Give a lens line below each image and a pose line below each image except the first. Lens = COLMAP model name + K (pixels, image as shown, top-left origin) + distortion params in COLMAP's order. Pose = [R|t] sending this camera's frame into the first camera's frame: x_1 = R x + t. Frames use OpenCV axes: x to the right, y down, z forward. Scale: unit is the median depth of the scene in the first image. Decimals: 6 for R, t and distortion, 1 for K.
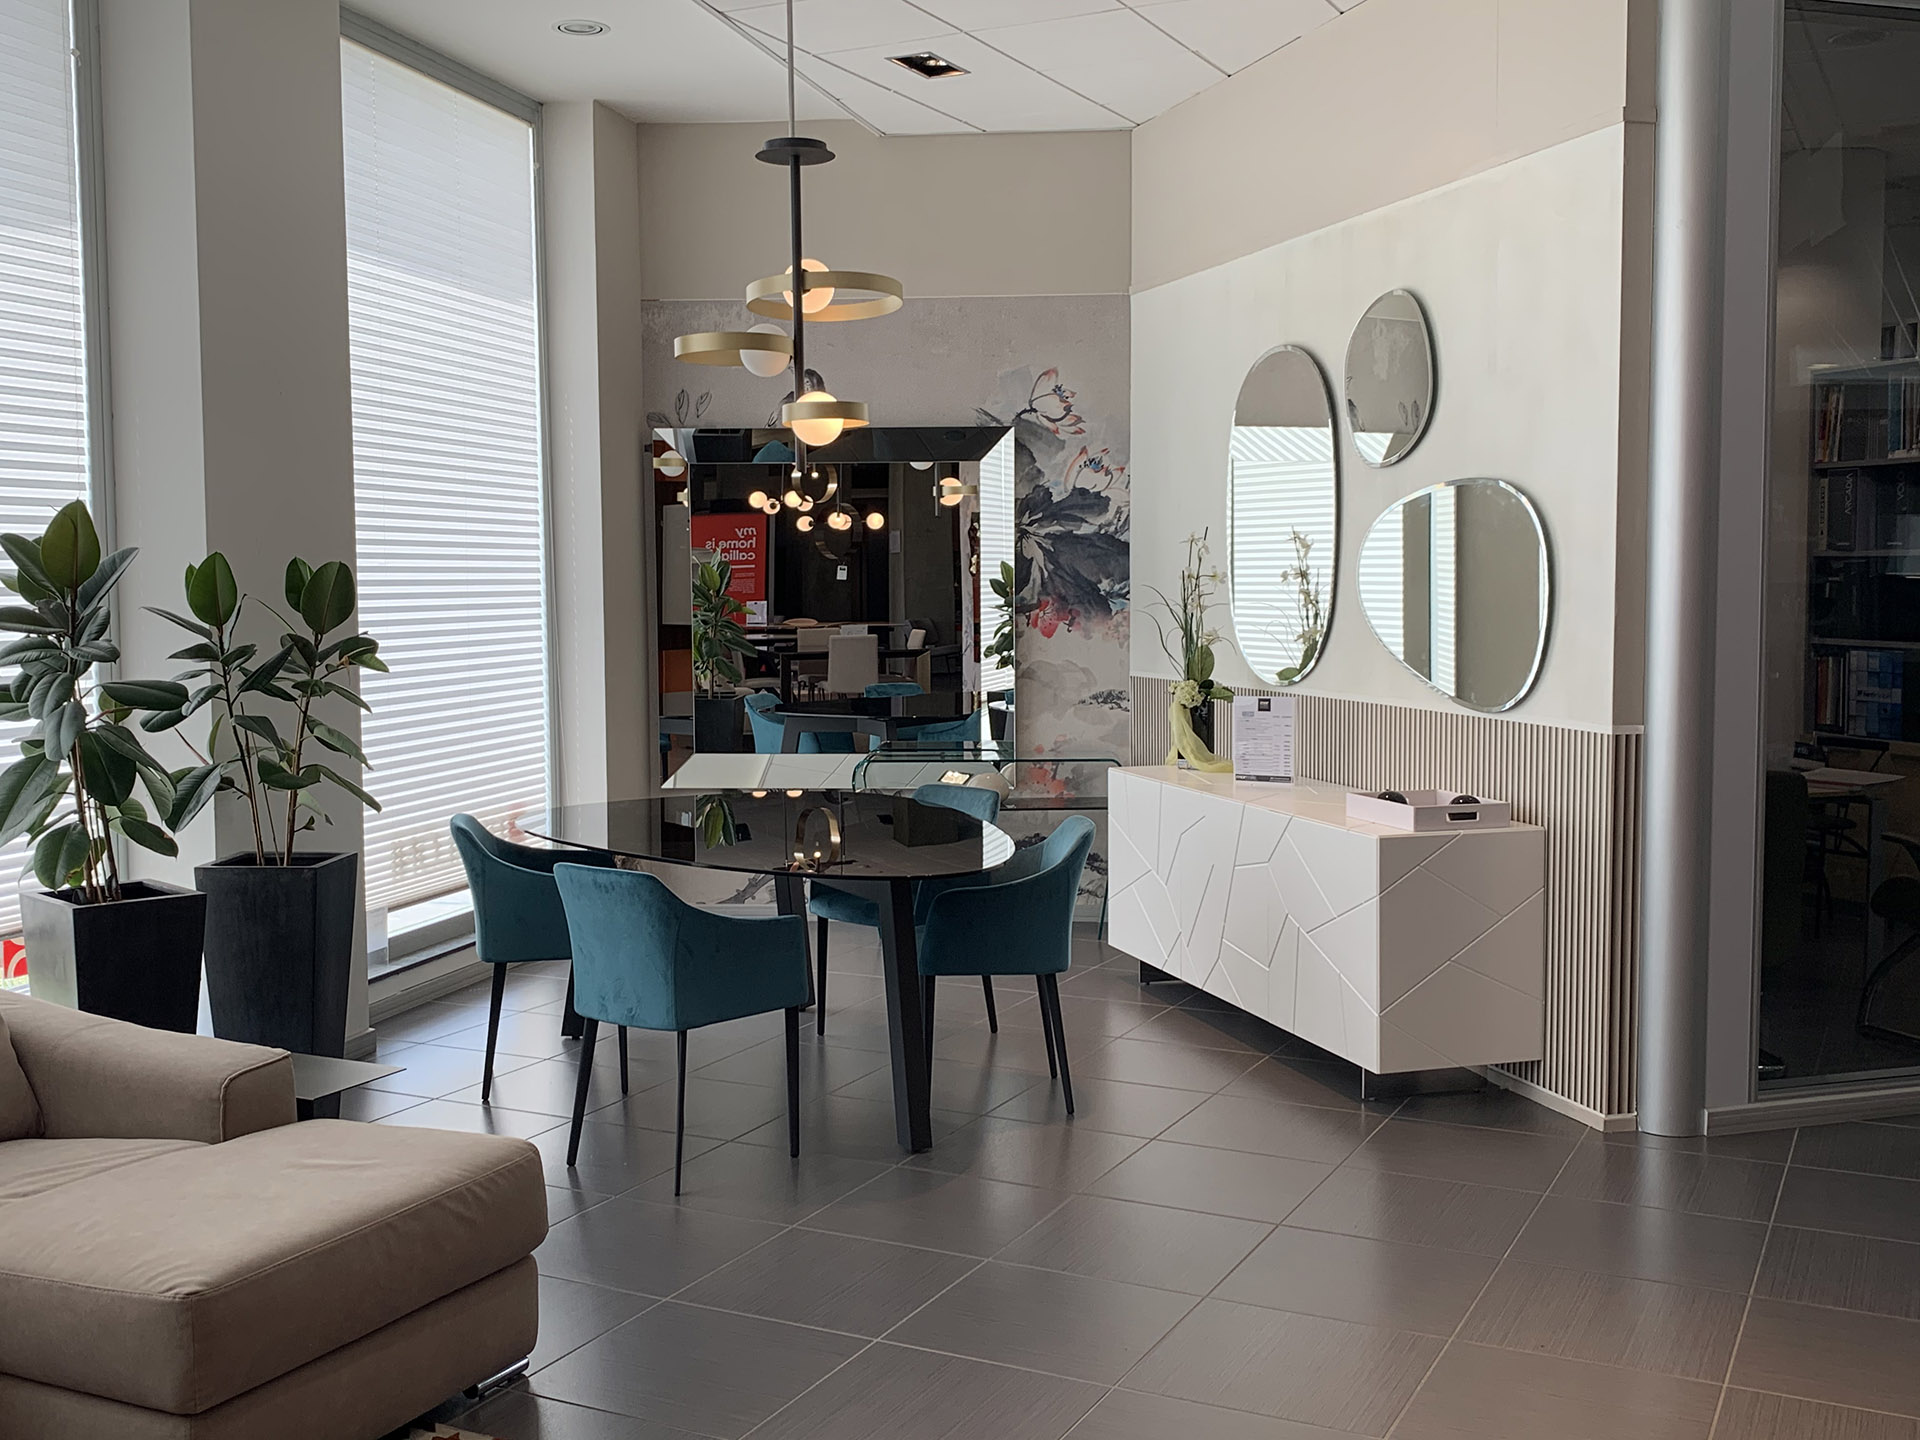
lens RADIAL K [[1977.3, 0, 960.5], [0, 1977.3, 721.4], [0, 0, 1]] dist [0.002574, 0.000000]
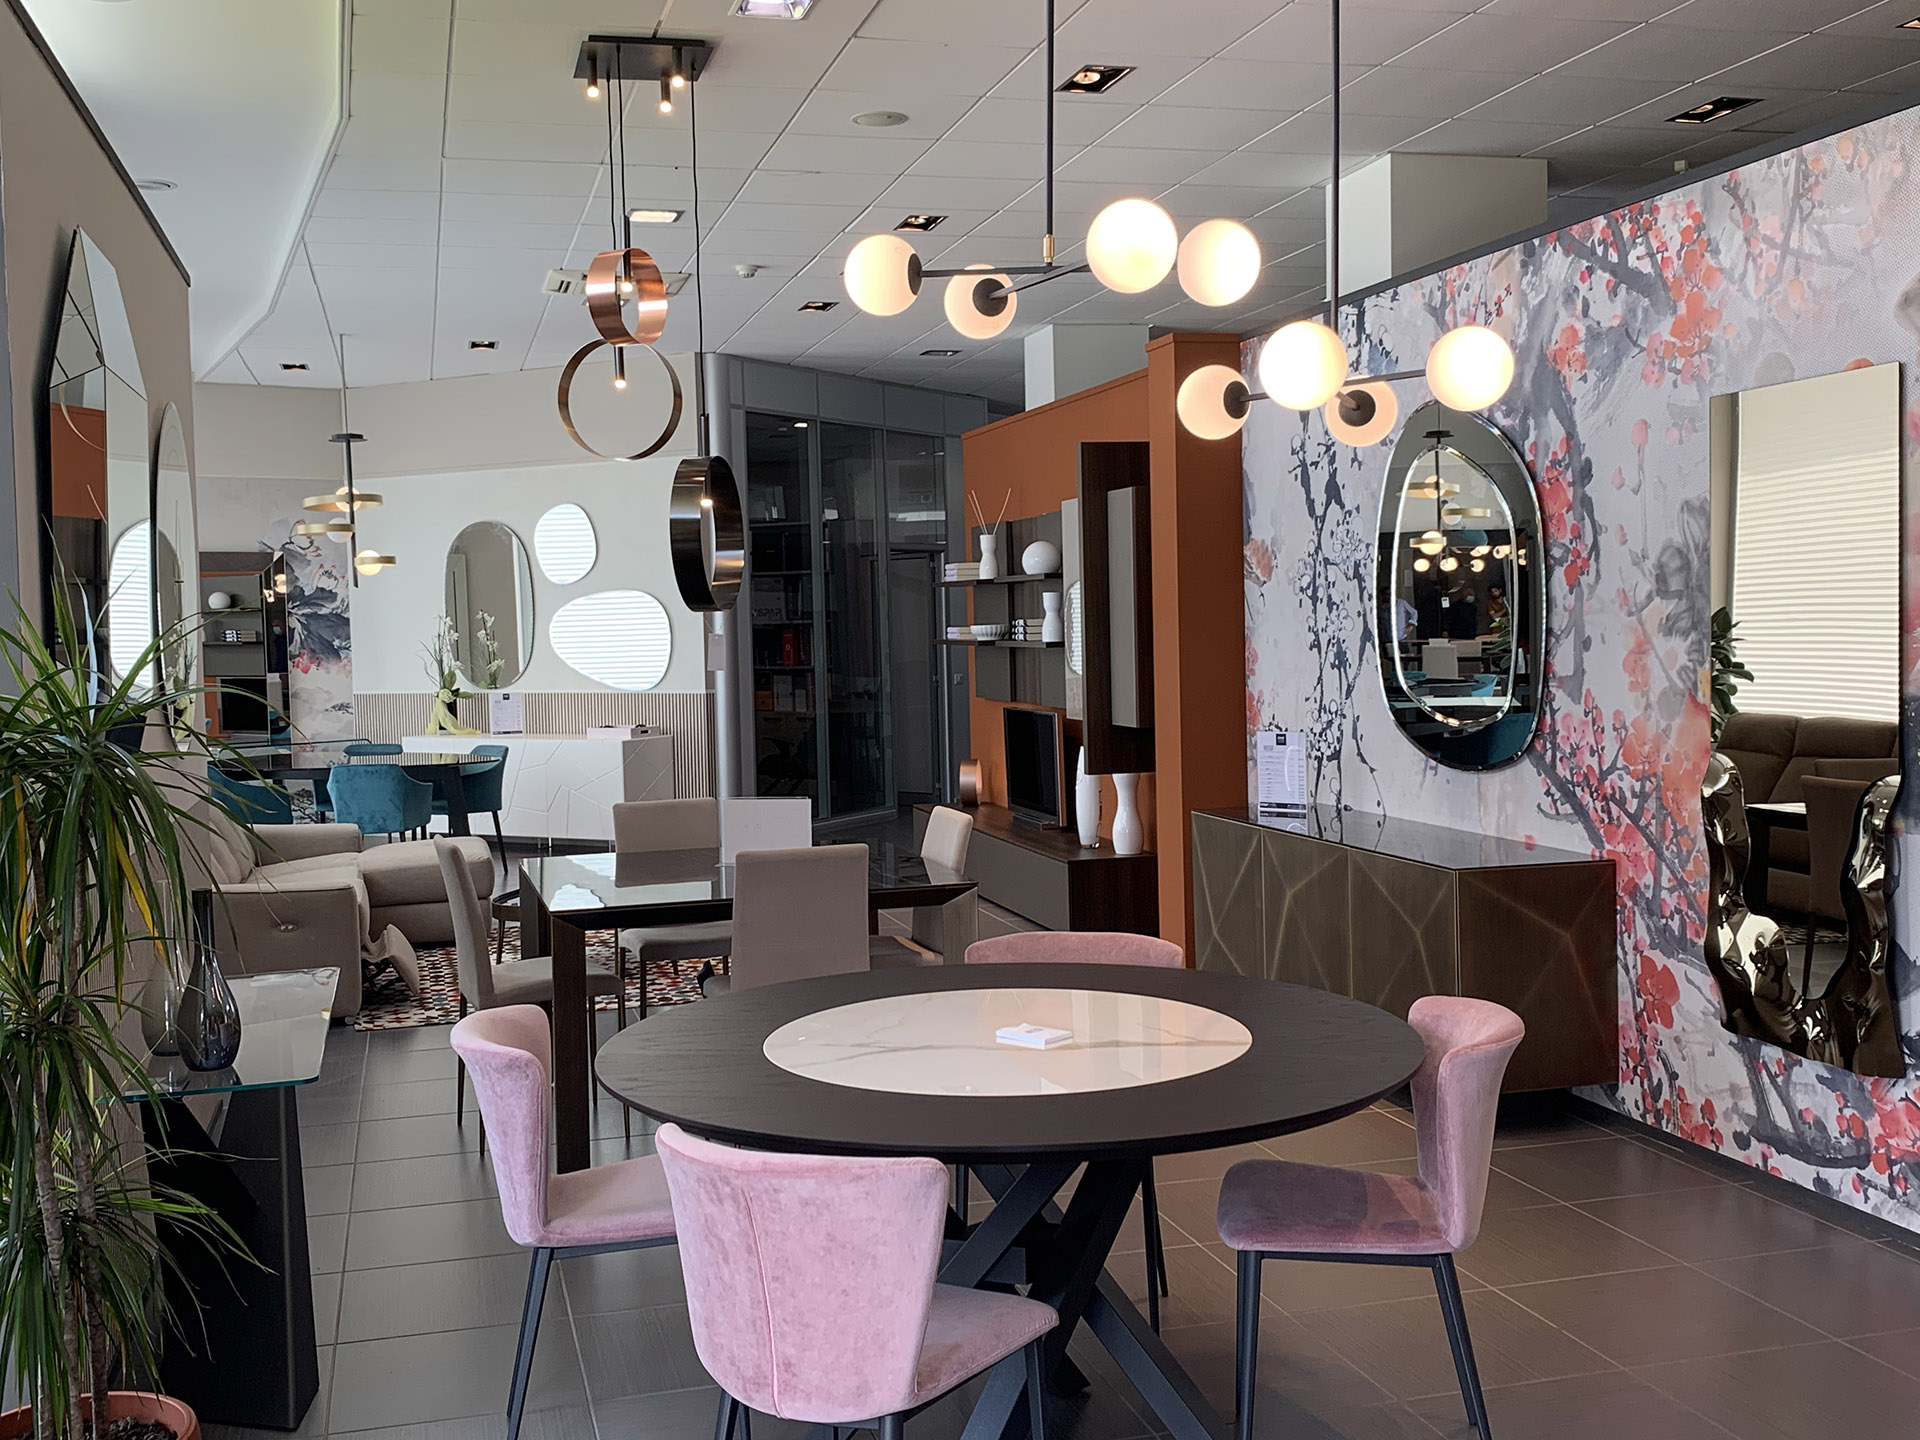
lens RADIAL K [[1977.3, 0, 959.6], [0, 1977.3, 720.4], [0, 0, 1]] dist [0.002574, 0.000000]
pose [[0.746605, -0.045259, 0.663727, -0.680814], [0.065172, 0.997860, -0.005266, 0.044843], [-0.662068, 0.047188, 0.747957, -0.670838]]
